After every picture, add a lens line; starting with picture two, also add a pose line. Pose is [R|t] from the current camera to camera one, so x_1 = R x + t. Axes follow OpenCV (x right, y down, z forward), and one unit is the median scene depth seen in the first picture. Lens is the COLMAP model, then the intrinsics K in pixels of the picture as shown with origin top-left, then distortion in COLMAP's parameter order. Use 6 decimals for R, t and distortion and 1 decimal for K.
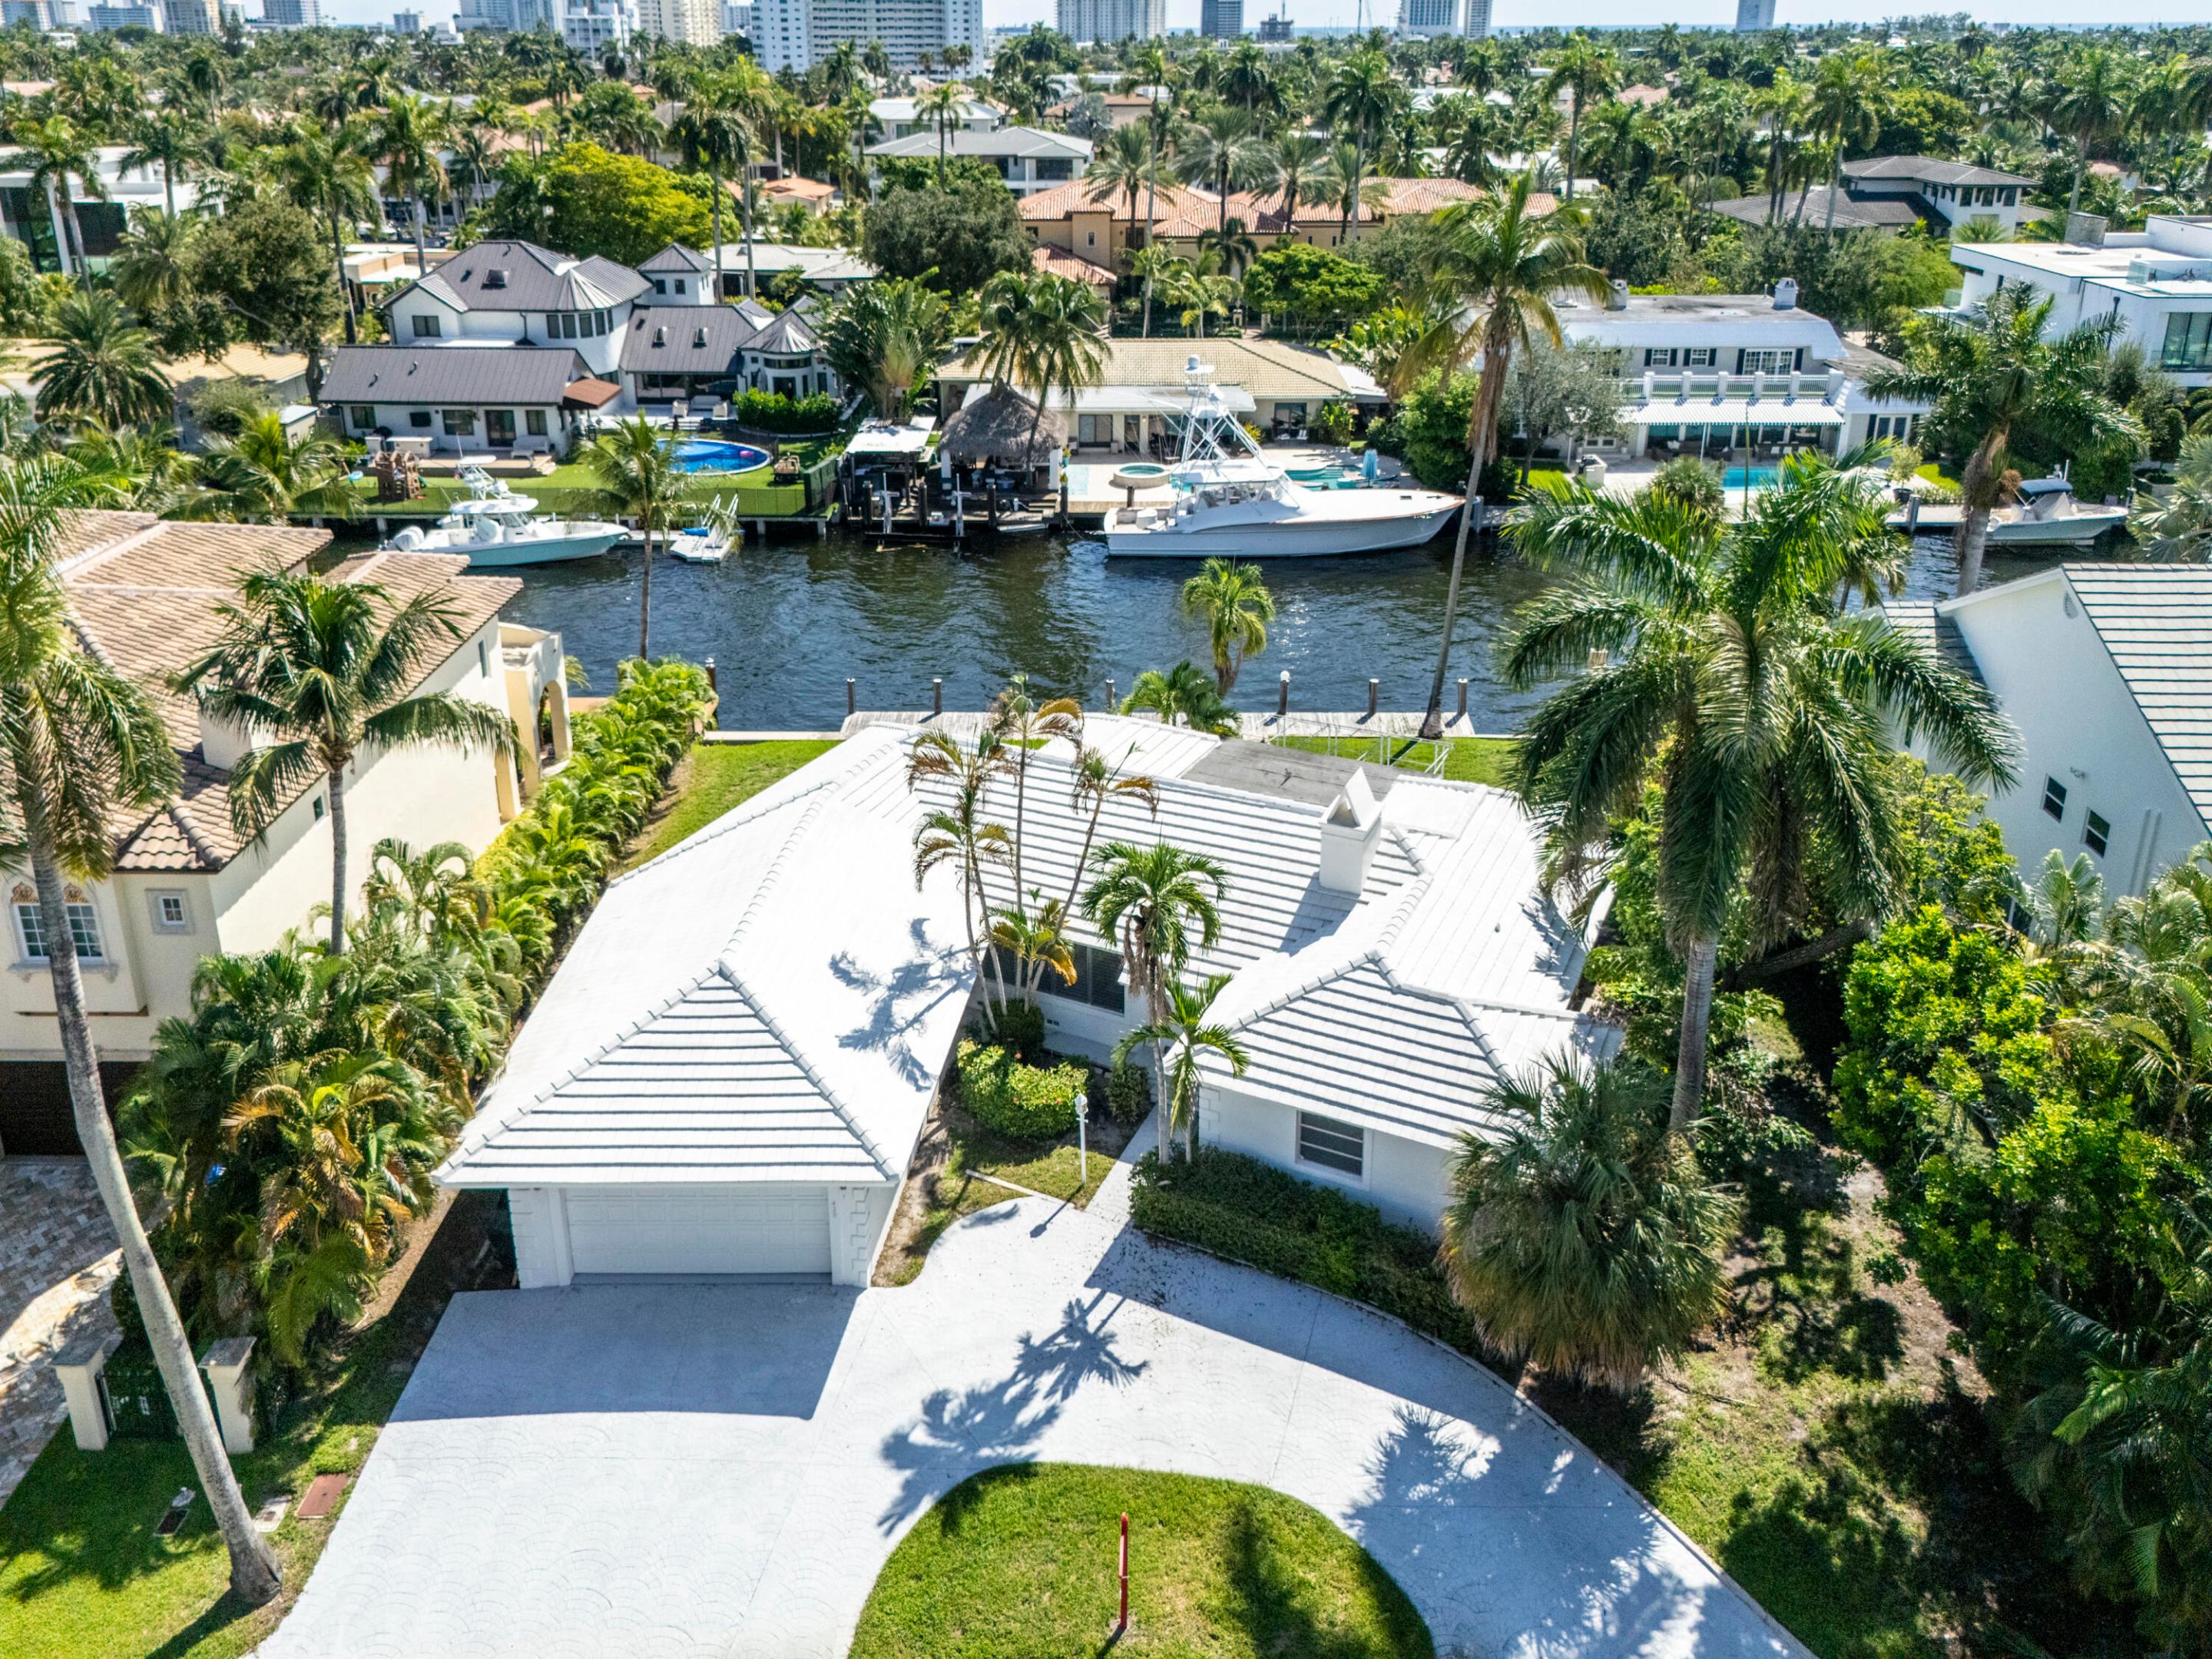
lens RADIAL K [[1706.6, 0, 1114.2], [0, 1706.6, 608.4], [0, 0, 1]] dist [0.057196, -0.045903]
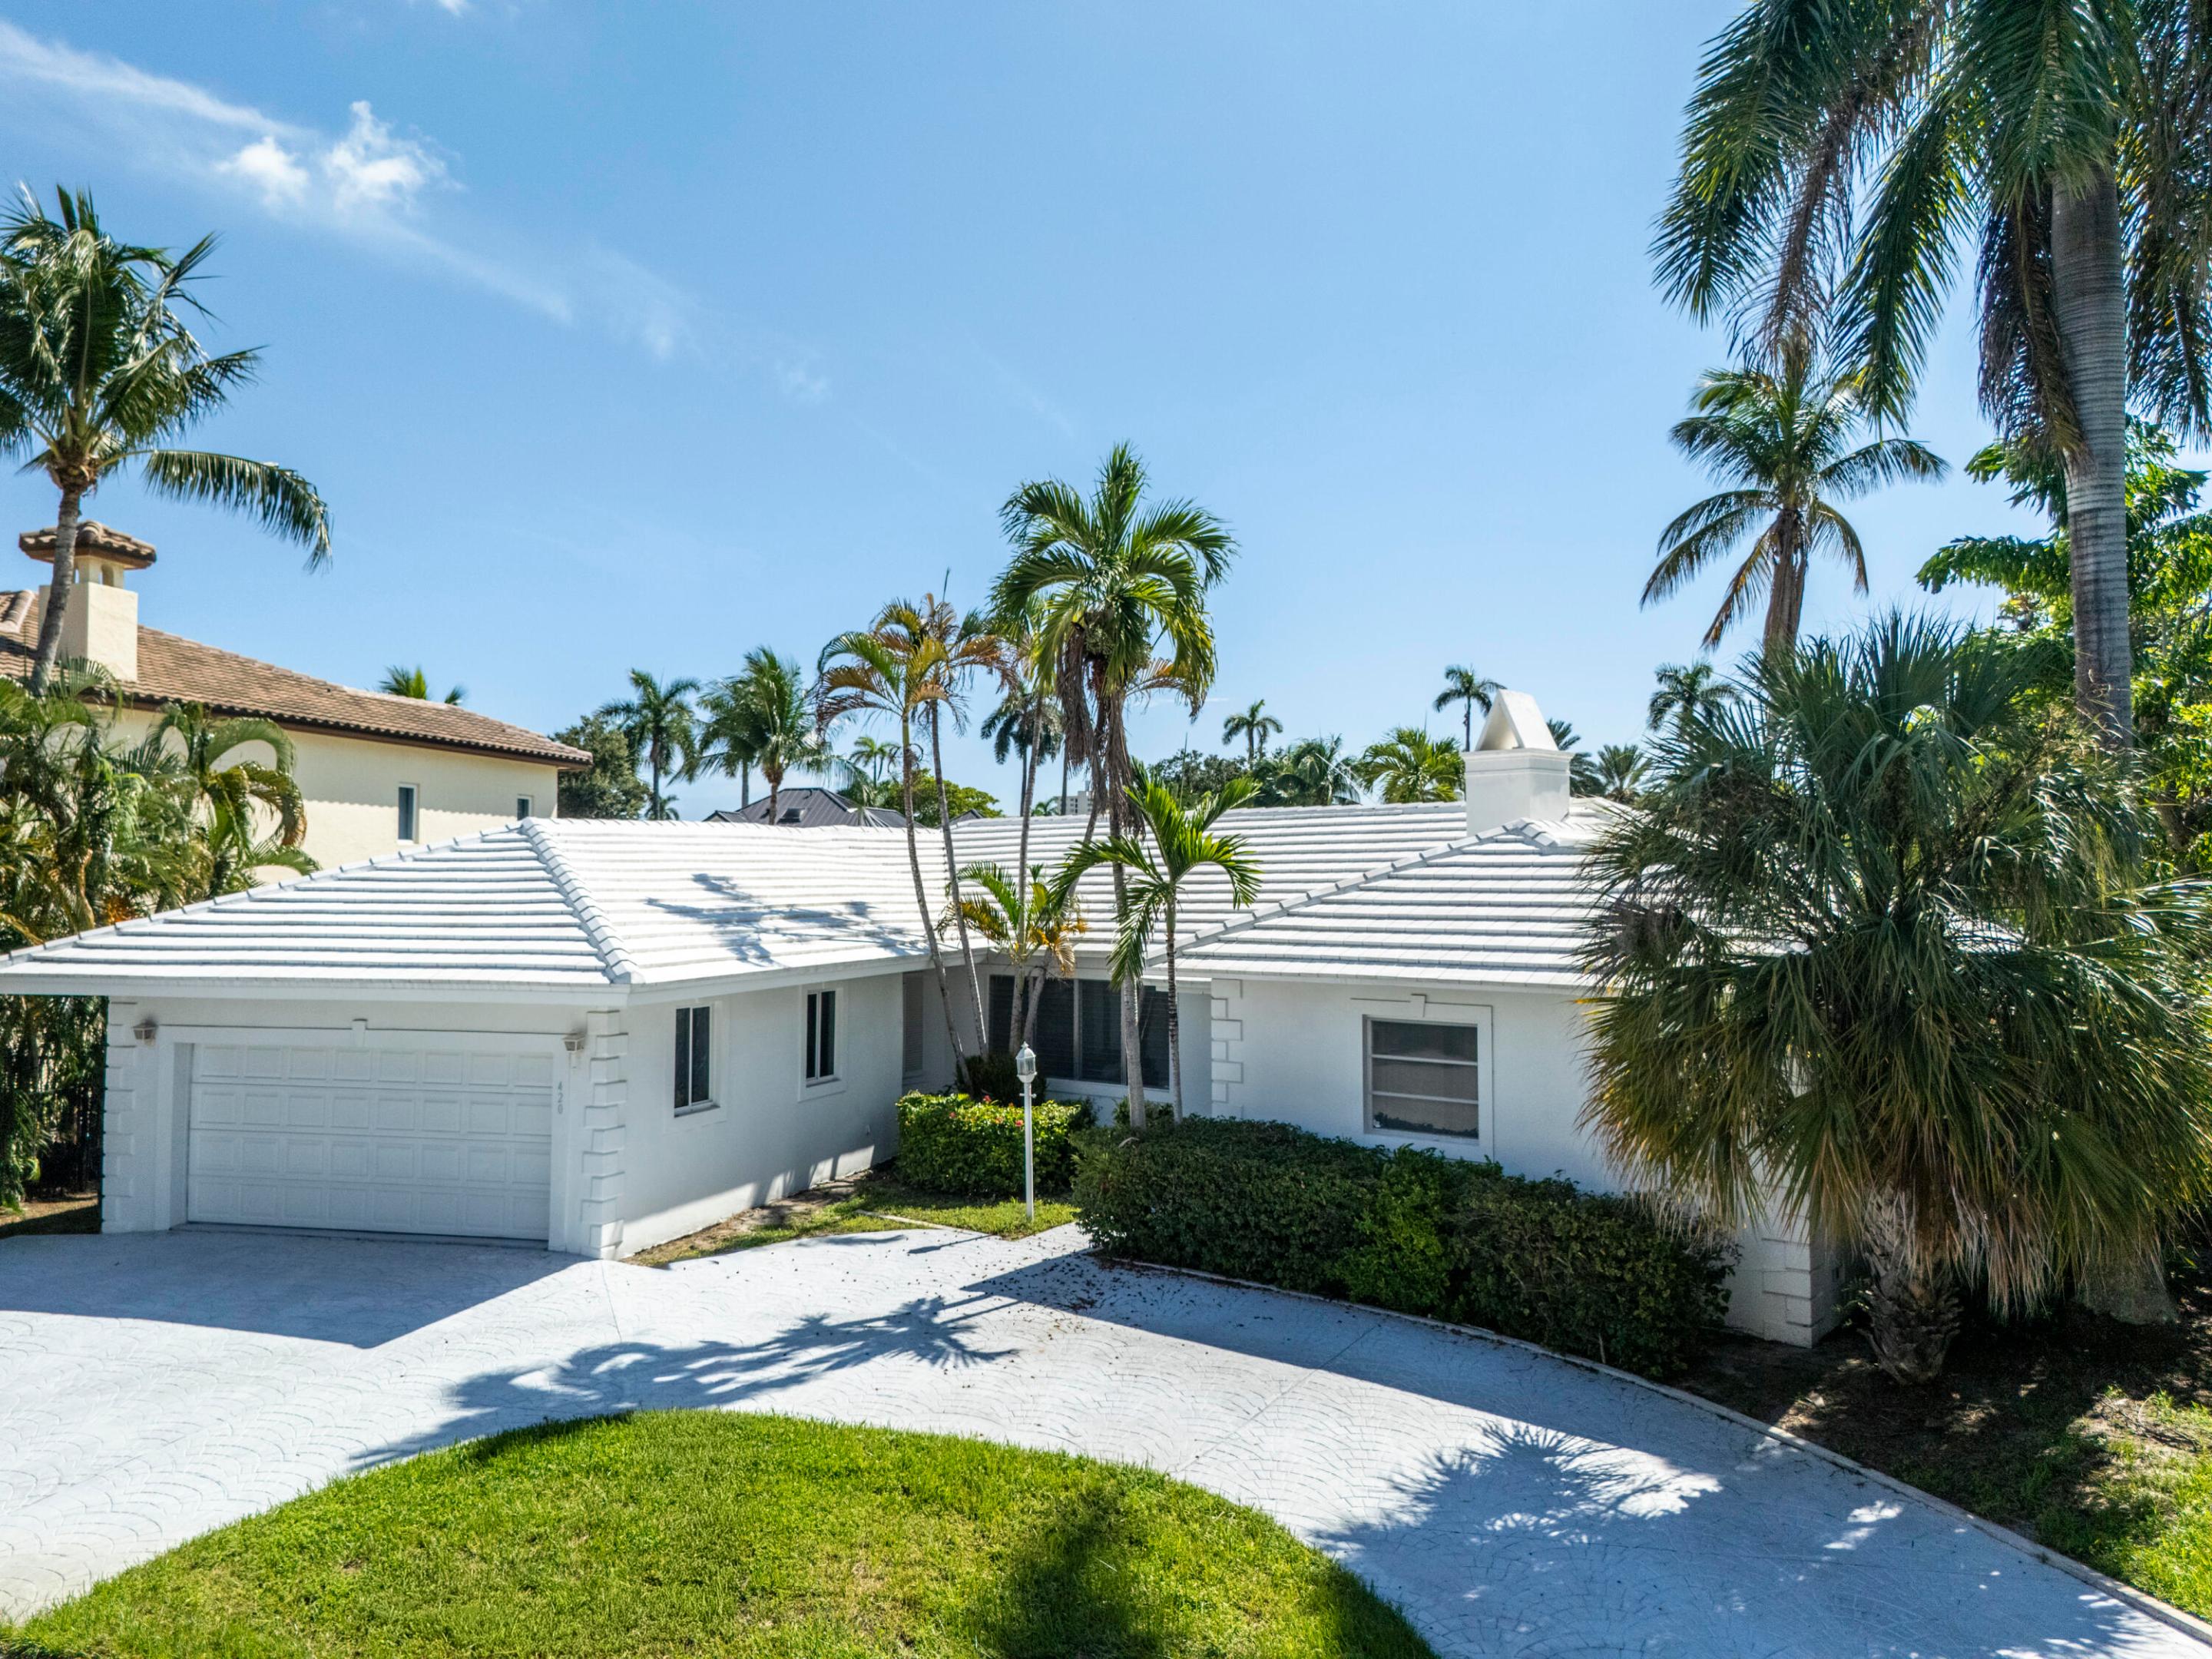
lens RADIAL K [[1628.3, 0, 1106.0], [0, 1628.3, 829.5], [0, 0, 1]] dist [0.087325, -0.079221]
pose [[0.972210, -0.005339, -0.234051, 0.147238], [-0.079543, 0.932733, -0.351684, 0.419913], [0.220185, 0.360528, 0.906387, 0.455434]]
